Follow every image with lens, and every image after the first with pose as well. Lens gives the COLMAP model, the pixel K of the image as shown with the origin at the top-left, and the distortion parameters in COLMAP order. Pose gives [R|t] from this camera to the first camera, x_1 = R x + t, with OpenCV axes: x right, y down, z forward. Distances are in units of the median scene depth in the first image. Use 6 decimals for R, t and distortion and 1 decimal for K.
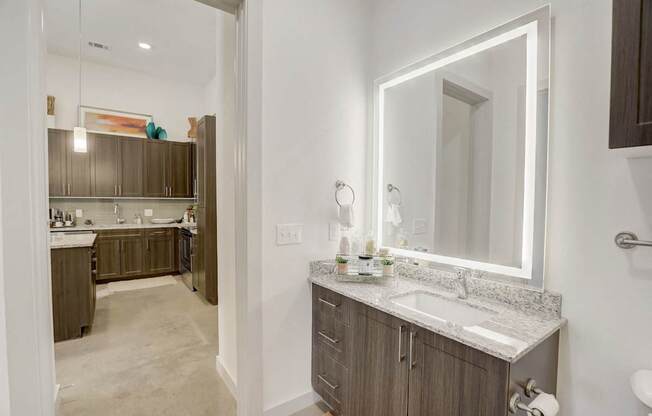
lens RADIAL K [[298.1, 0, 324.0], [0, 298.1, 209.3], [0, 0, 1]] dist [-0.028610, -0.000072]
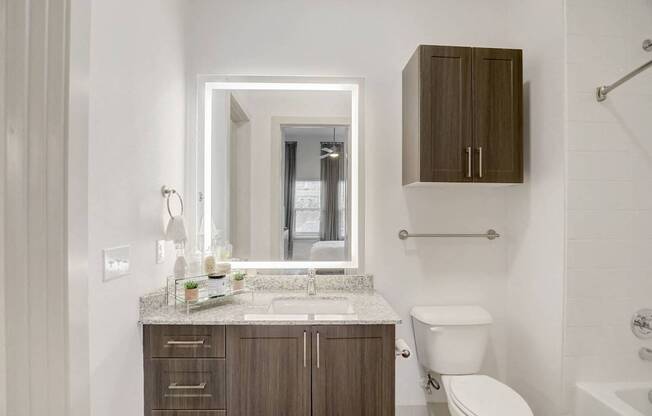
lens RADIAL K [[298.1, 0, 324.7], [0, 298.1, 209.3], [0, 0, 1]] dist [-0.028610, -0.000072]
pose [[0.566889, 0.002089, 0.823792, -0.420453], [0.024703, 0.999504, -0.019534, -0.011122], [-0.823424, 0.031424, 0.566556, 0.251075]]
